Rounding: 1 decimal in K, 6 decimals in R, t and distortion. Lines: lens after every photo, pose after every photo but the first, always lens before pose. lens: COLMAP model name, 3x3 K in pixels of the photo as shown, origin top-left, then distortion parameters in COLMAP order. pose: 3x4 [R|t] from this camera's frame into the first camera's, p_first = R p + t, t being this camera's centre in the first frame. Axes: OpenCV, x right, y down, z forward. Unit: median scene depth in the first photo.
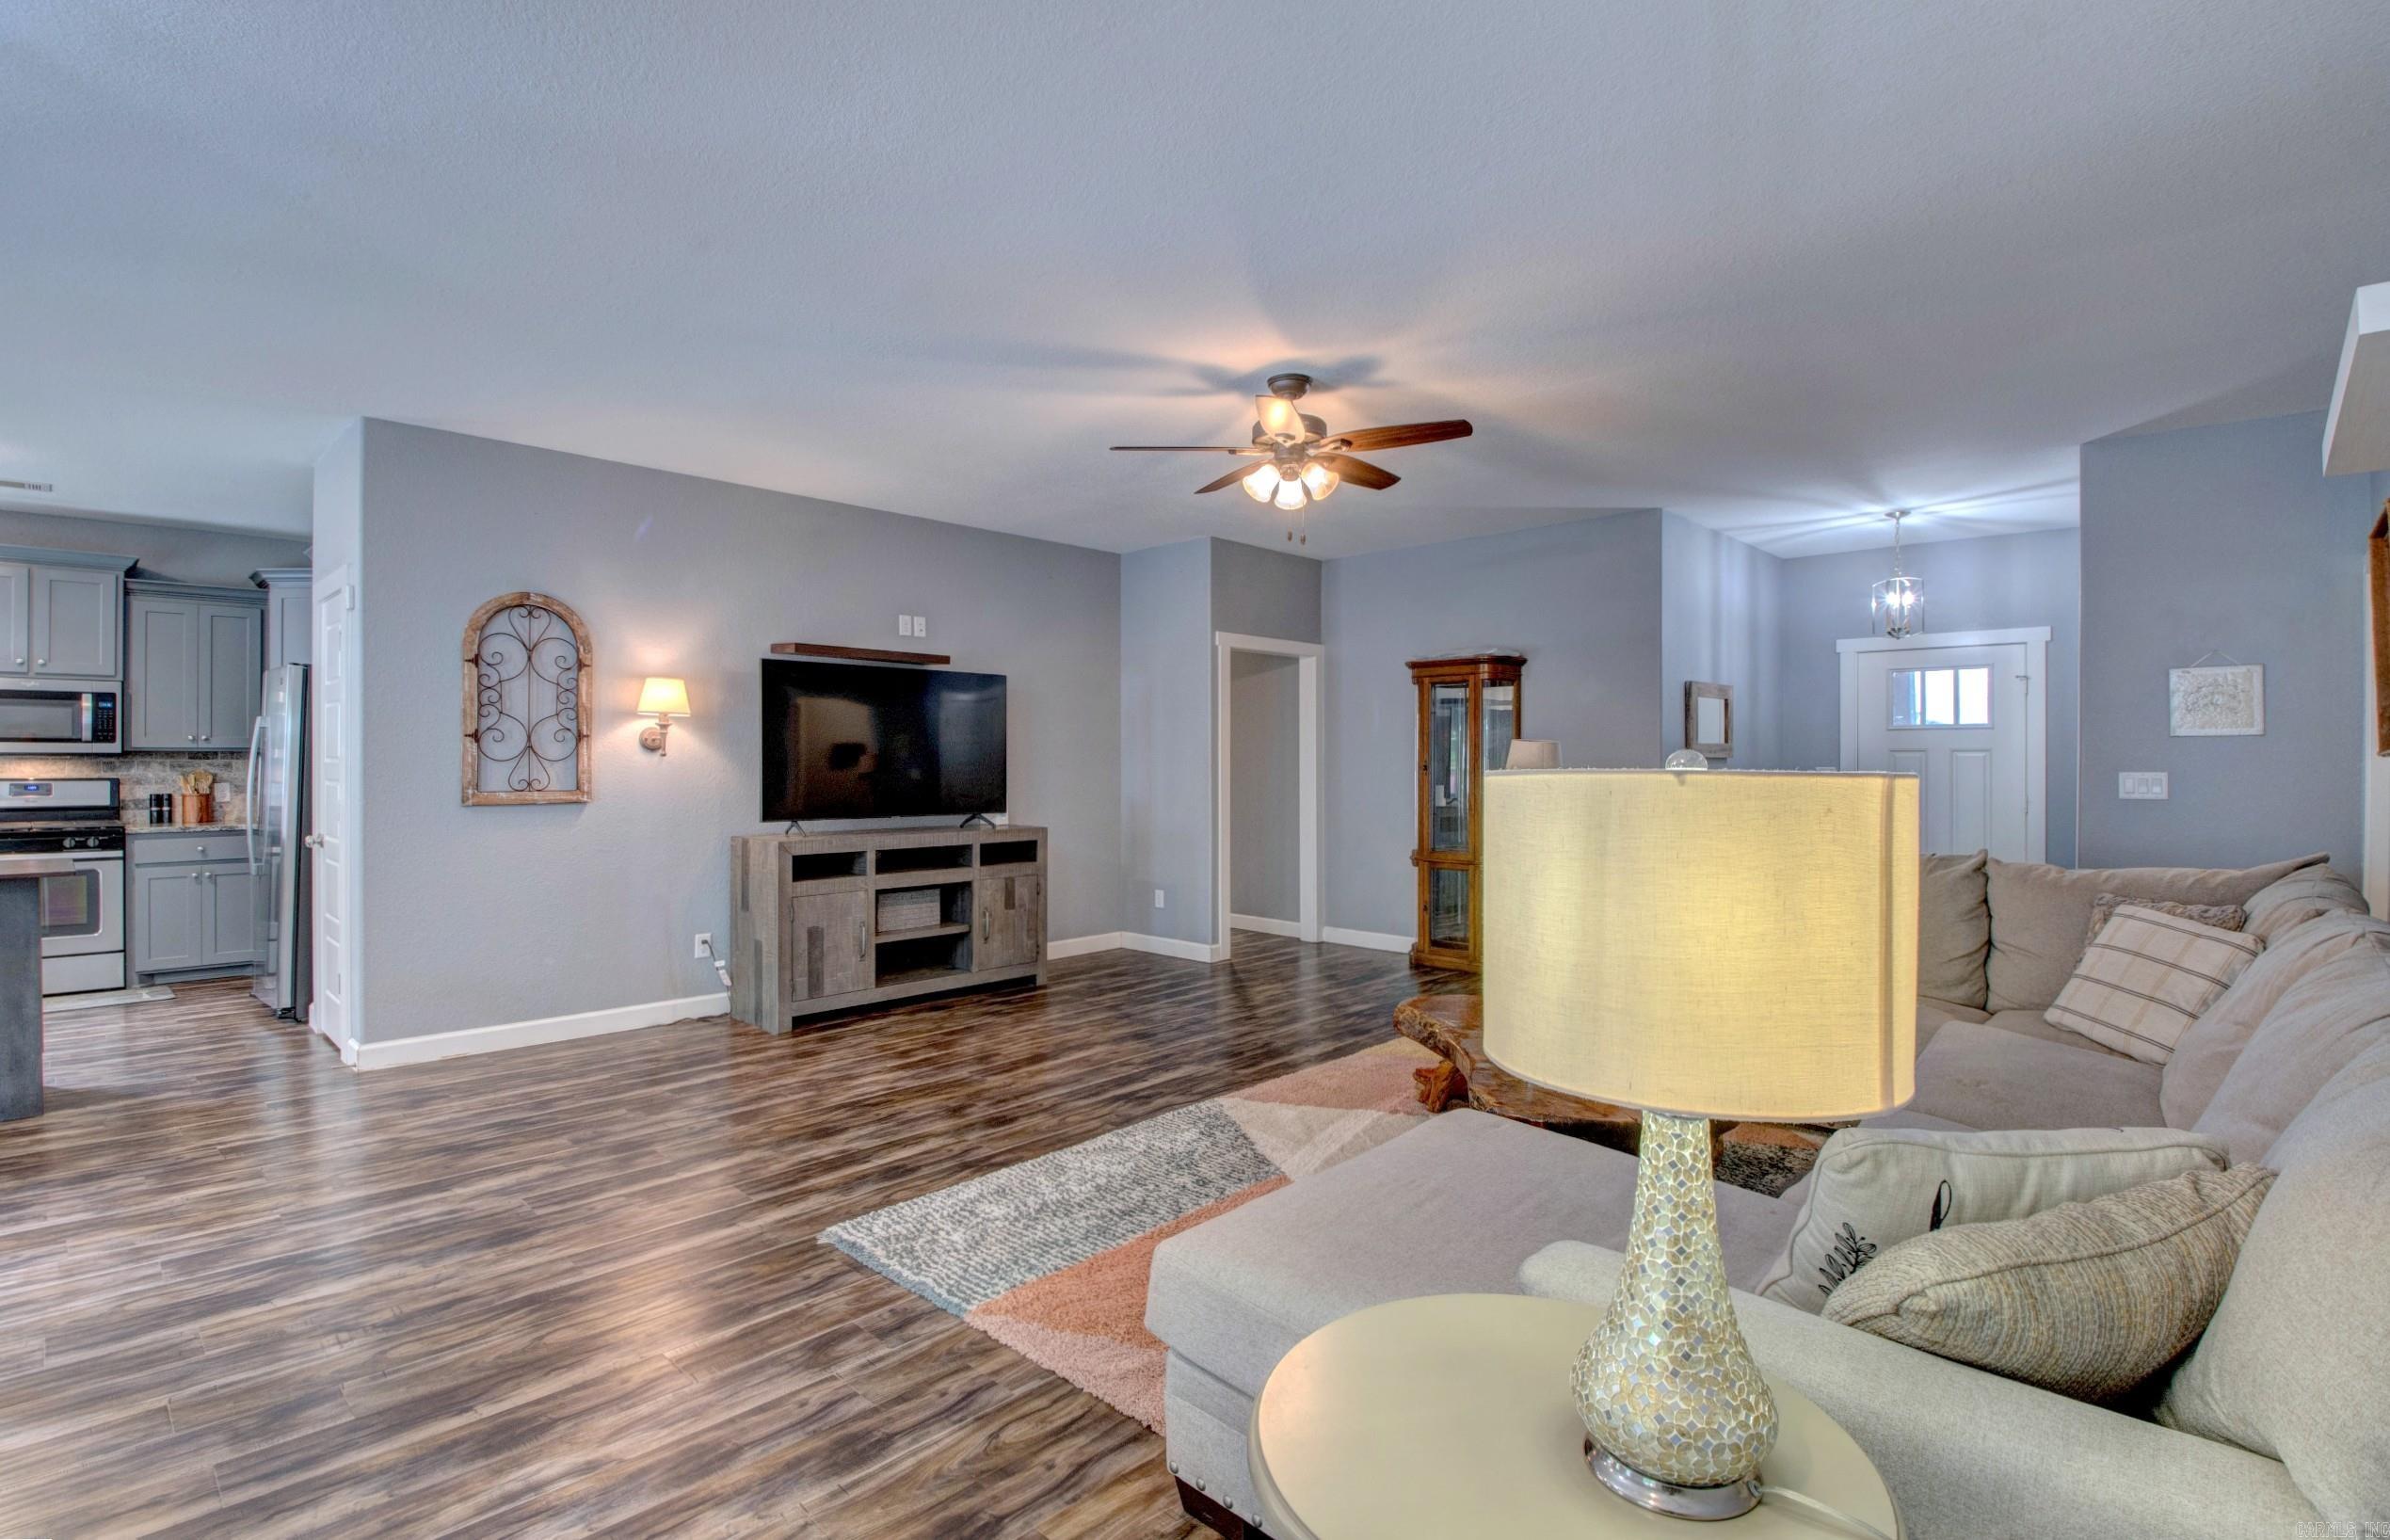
lens RADIAL K [[1119.1, 0, 1187.2], [0, 1119.1, 764.6], [0, 0, 1]] dist [-0.001873, -0.015347]
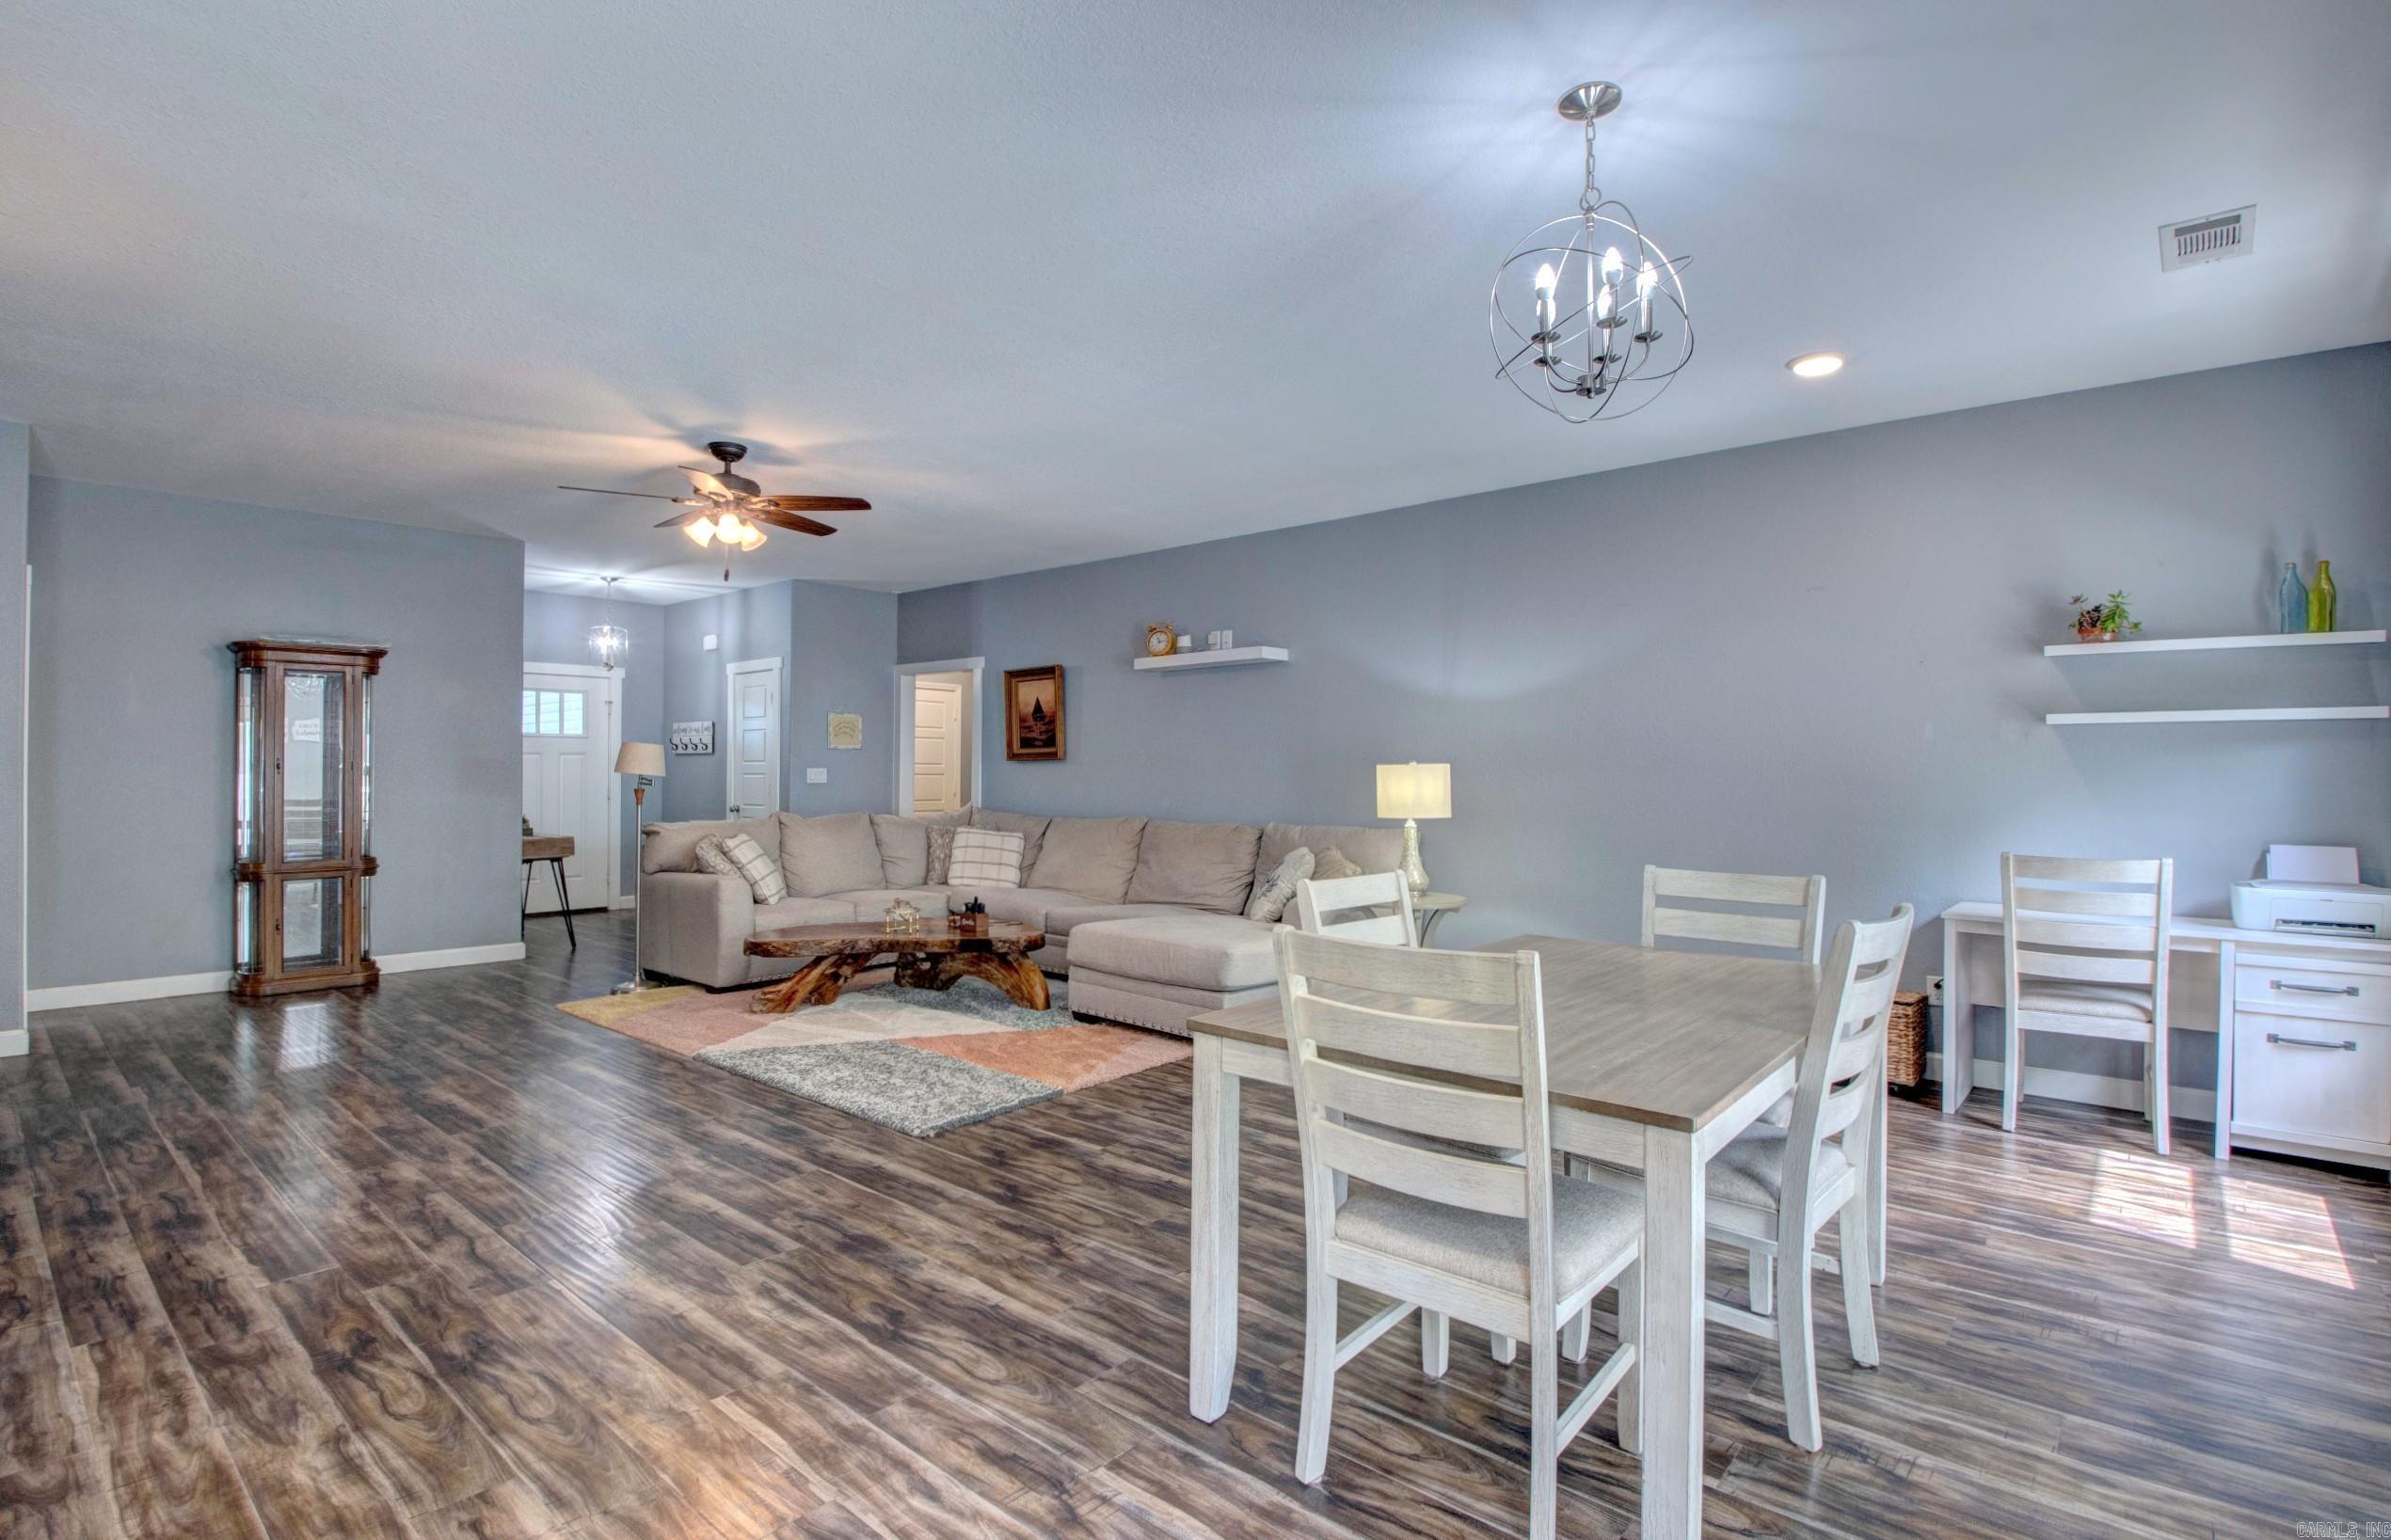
lens RADIAL K [[1119.4, 0, 1187.7], [0, 1119.4, 764.6], [0, 0, 1]] dist [-0.001873, -0.015347]
pose [[-0.042677, 0.002534, 0.999086, -1.504260], [0.006873, 0.999974, -0.002243, 0.014208], [-0.999065, 0.006771, -0.042694, 0.718716]]
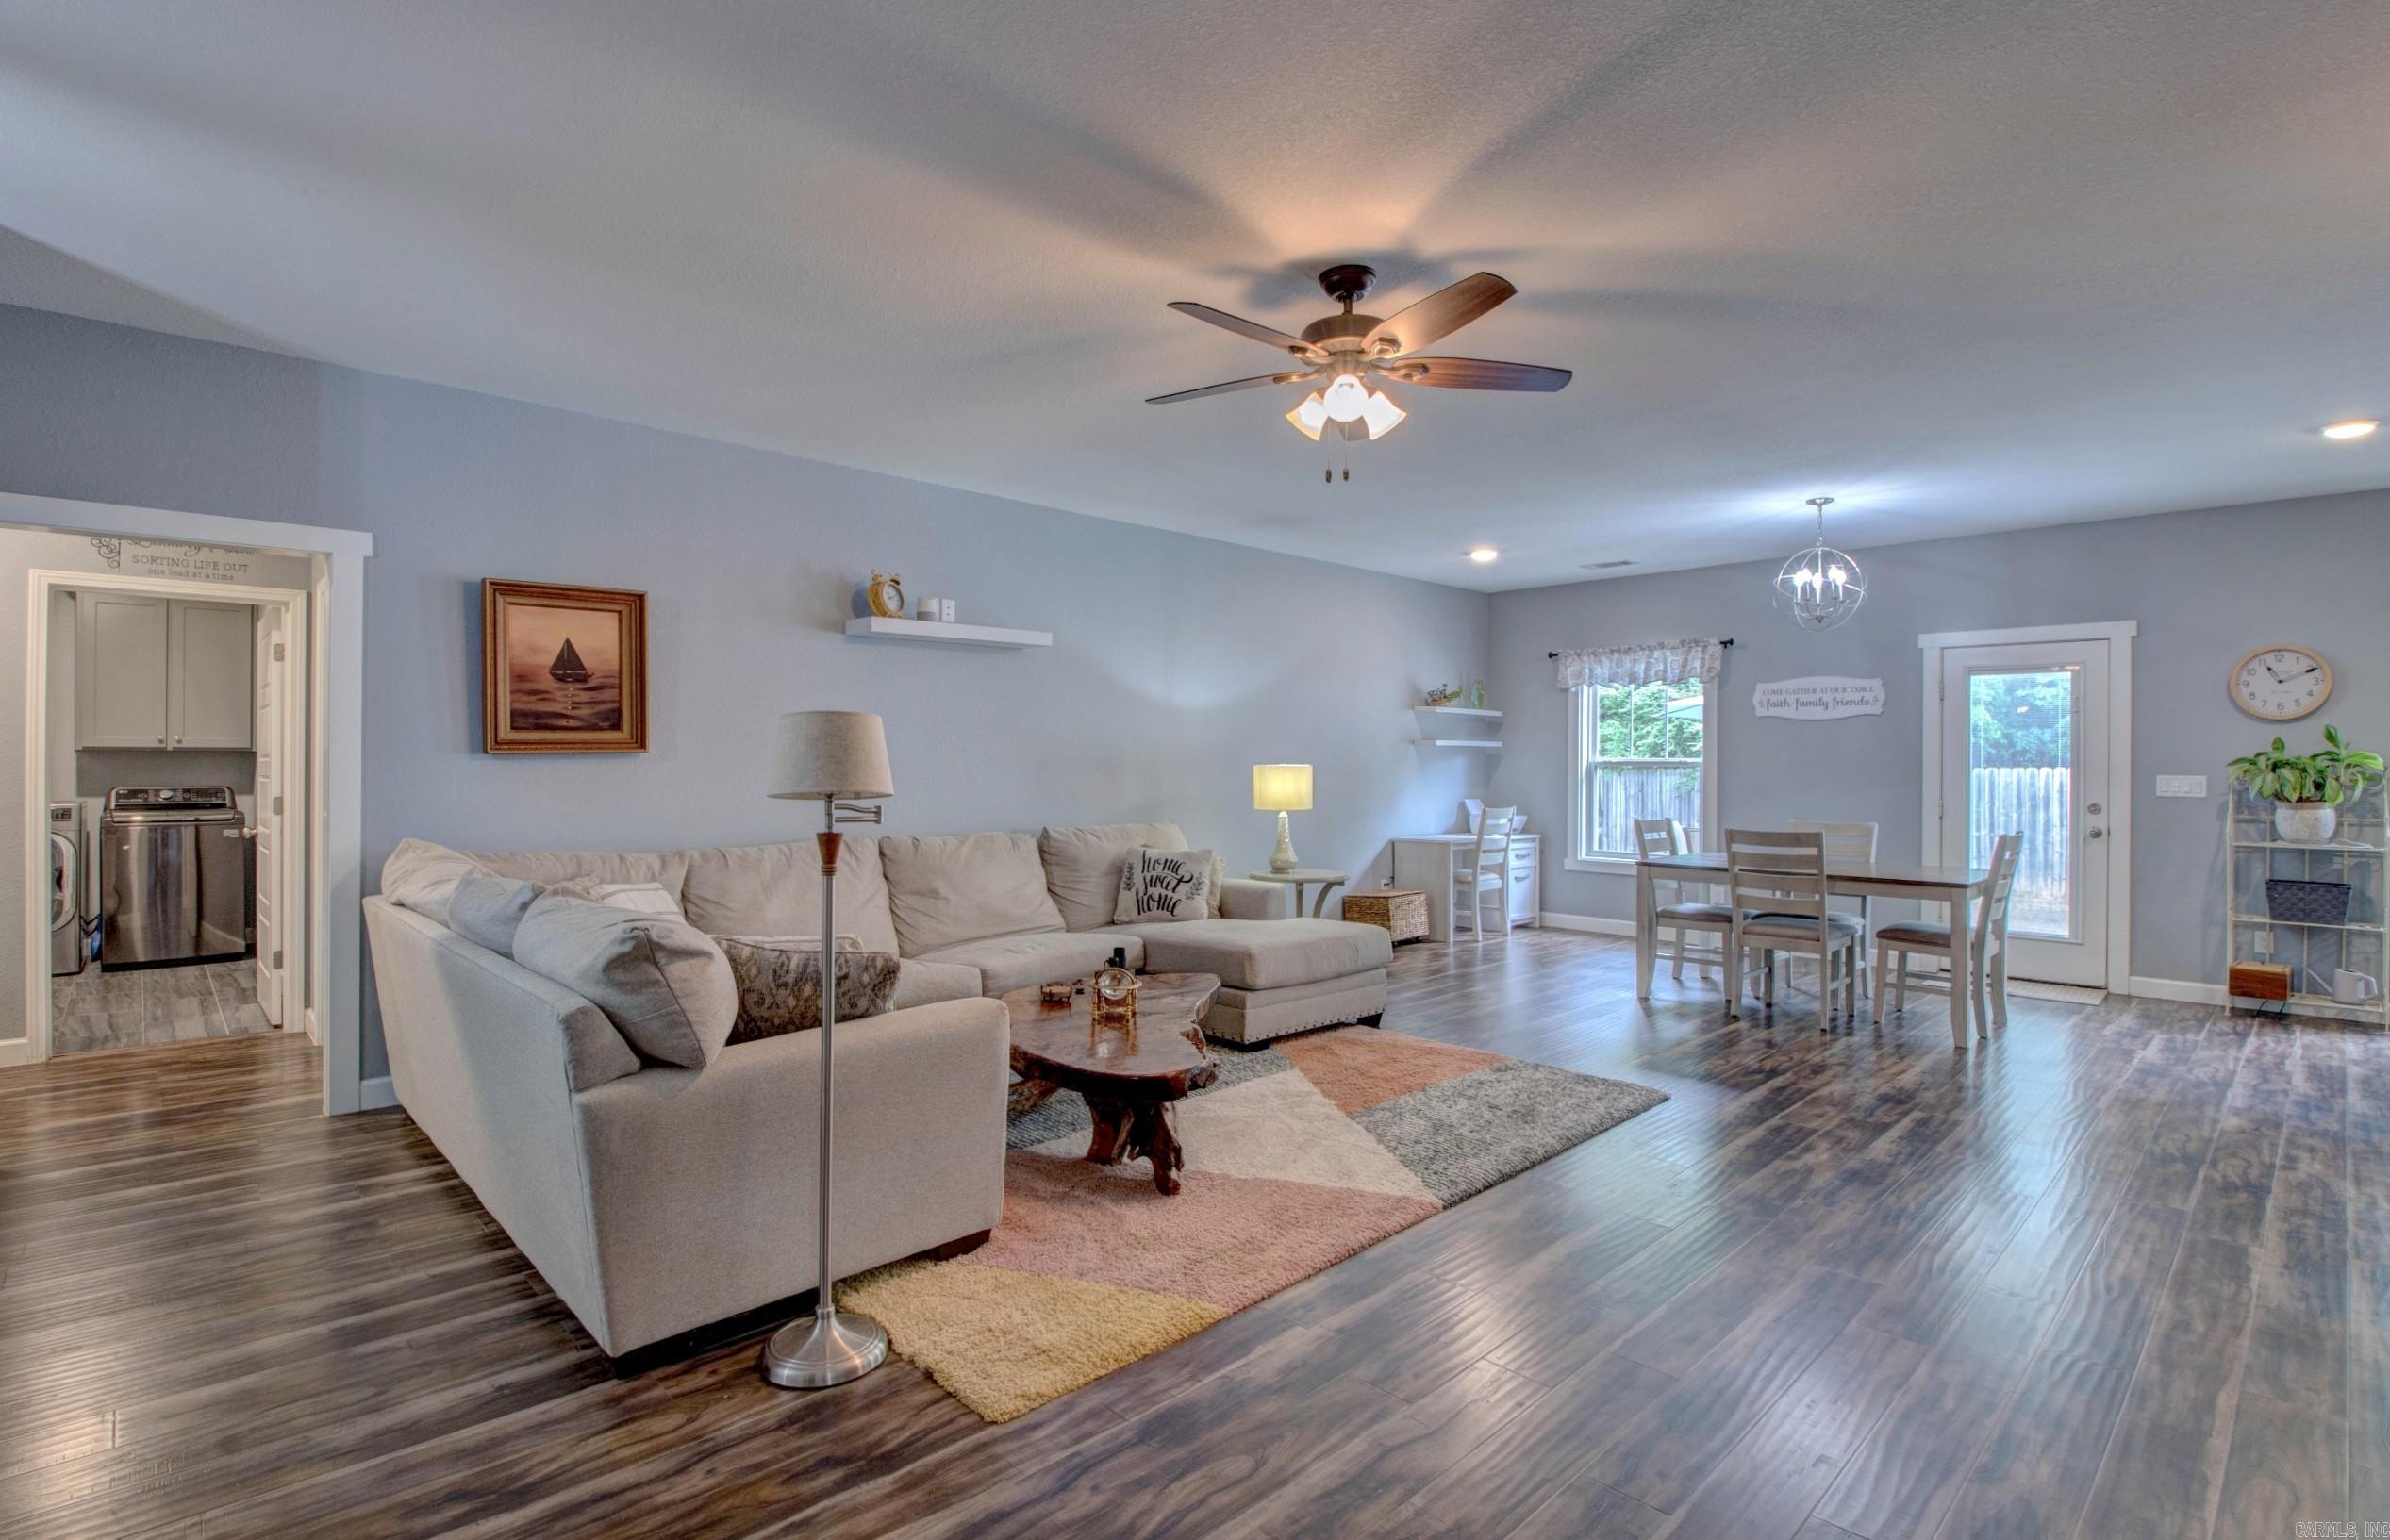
lens RADIAL K [[1119.0, 0, 1187.2], [0, 1119.0, 764.6], [0, 0, 1]] dist [-0.001873, -0.015347]
pose [[-0.998742, -0.010137, 0.049099, 0.217440], [-0.009456, 0.999856, 0.014090, -0.016786], [-0.049235, 0.013608, -0.998695, 2.344753]]
